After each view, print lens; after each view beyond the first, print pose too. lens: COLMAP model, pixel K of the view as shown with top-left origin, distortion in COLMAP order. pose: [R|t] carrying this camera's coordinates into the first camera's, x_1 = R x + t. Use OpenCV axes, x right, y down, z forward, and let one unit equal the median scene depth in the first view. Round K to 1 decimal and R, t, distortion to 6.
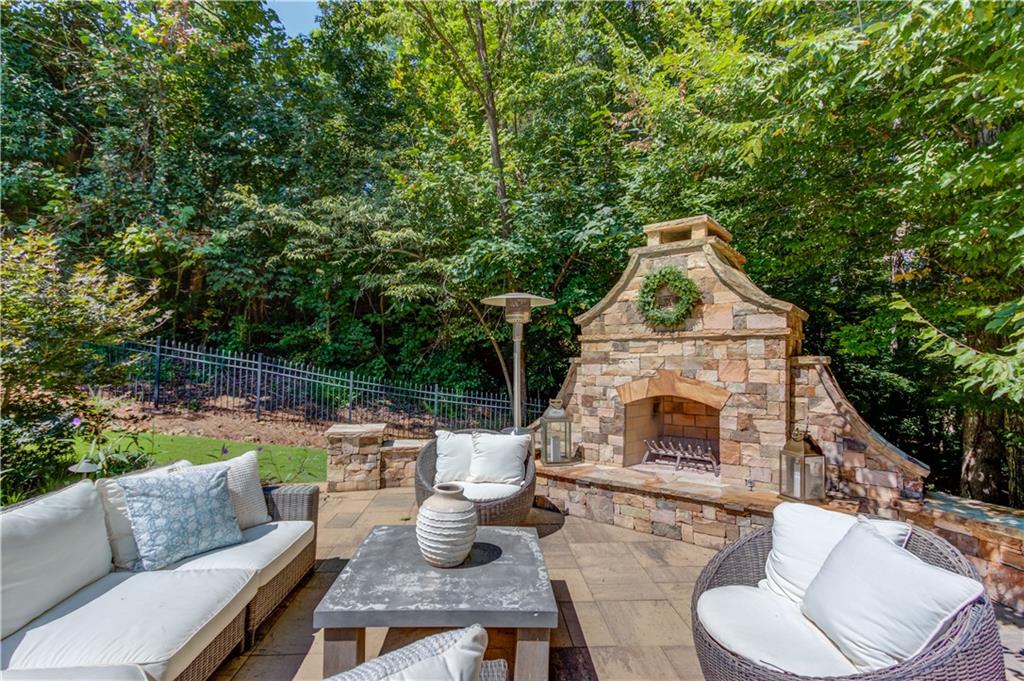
lens RADIAL K [[475.6, 0, 510.4], [0, 475.6, 360.5], [0, 0, 1]] dist [0.025343, -0.000401]
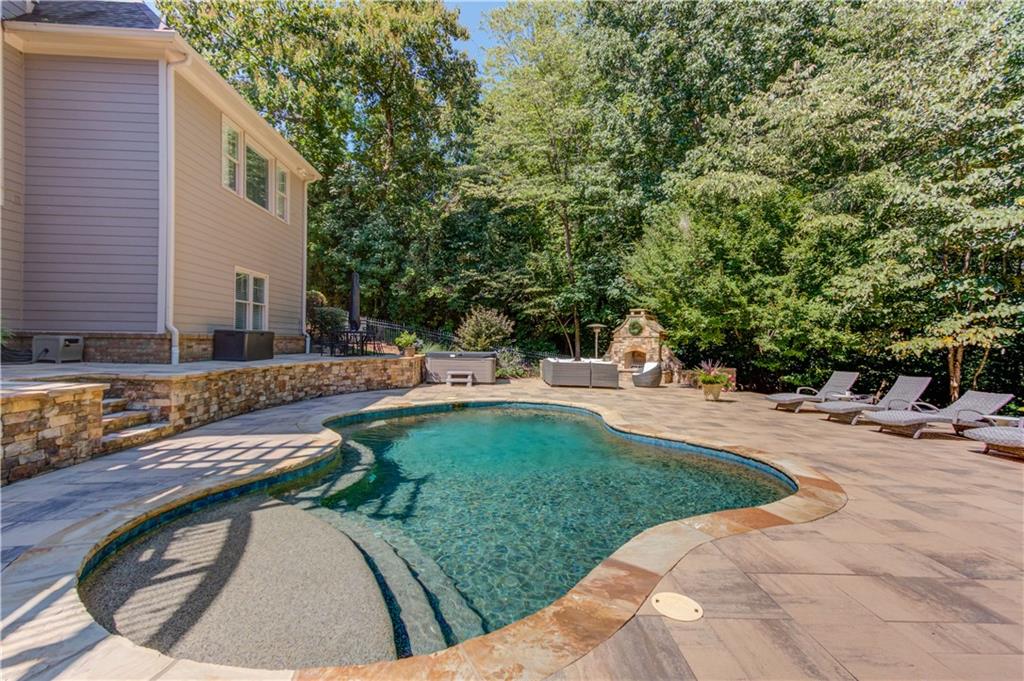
lens RADIAL K [[480.5, 0, 505.6], [0, 480.5, 332.0], [0, 0, 1]] dist [0.029380, 0.000504]
pose [[0.999267, 0.012081, -0.036316, -0.634279], [-0.012792, 0.999730, -0.019397, 0.005575], [0.036072, 0.019847, 0.999152, -3.164134]]
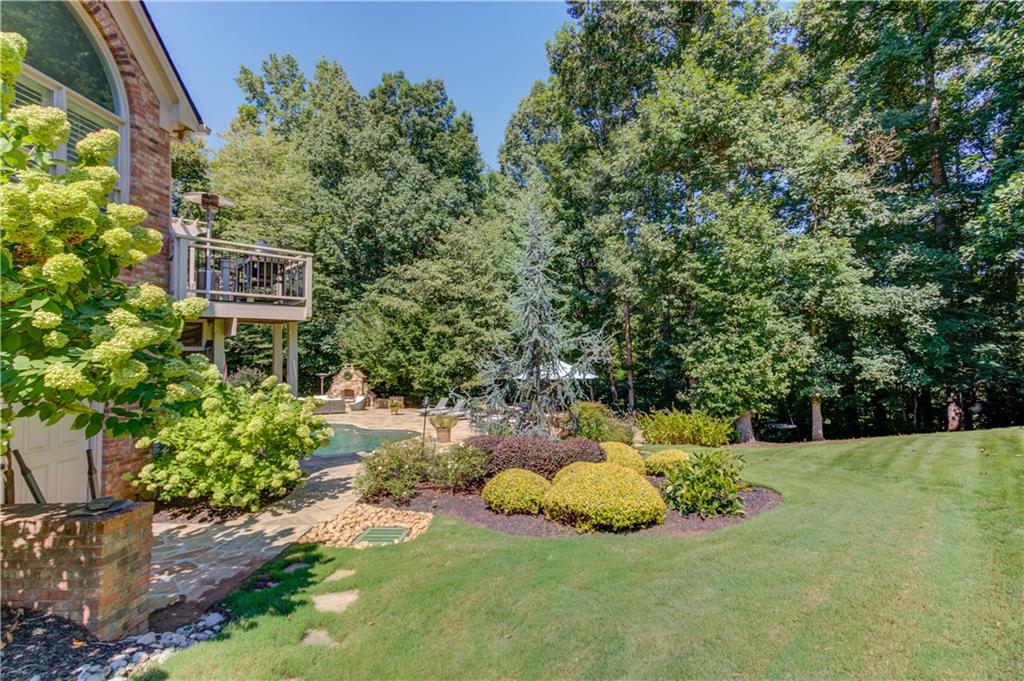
lens RADIAL K [[467.1, 0, 512.0], [0, 467.1, 340.5], [0, 0, 1]] dist [0.022603, 0.000311]
pose [[0.792320, 0.013331, 0.609960, -1.913109], [0.012034, 0.999225, -0.037470, -0.342901], [-0.609987, 0.037029, 0.791546, -5.800263]]
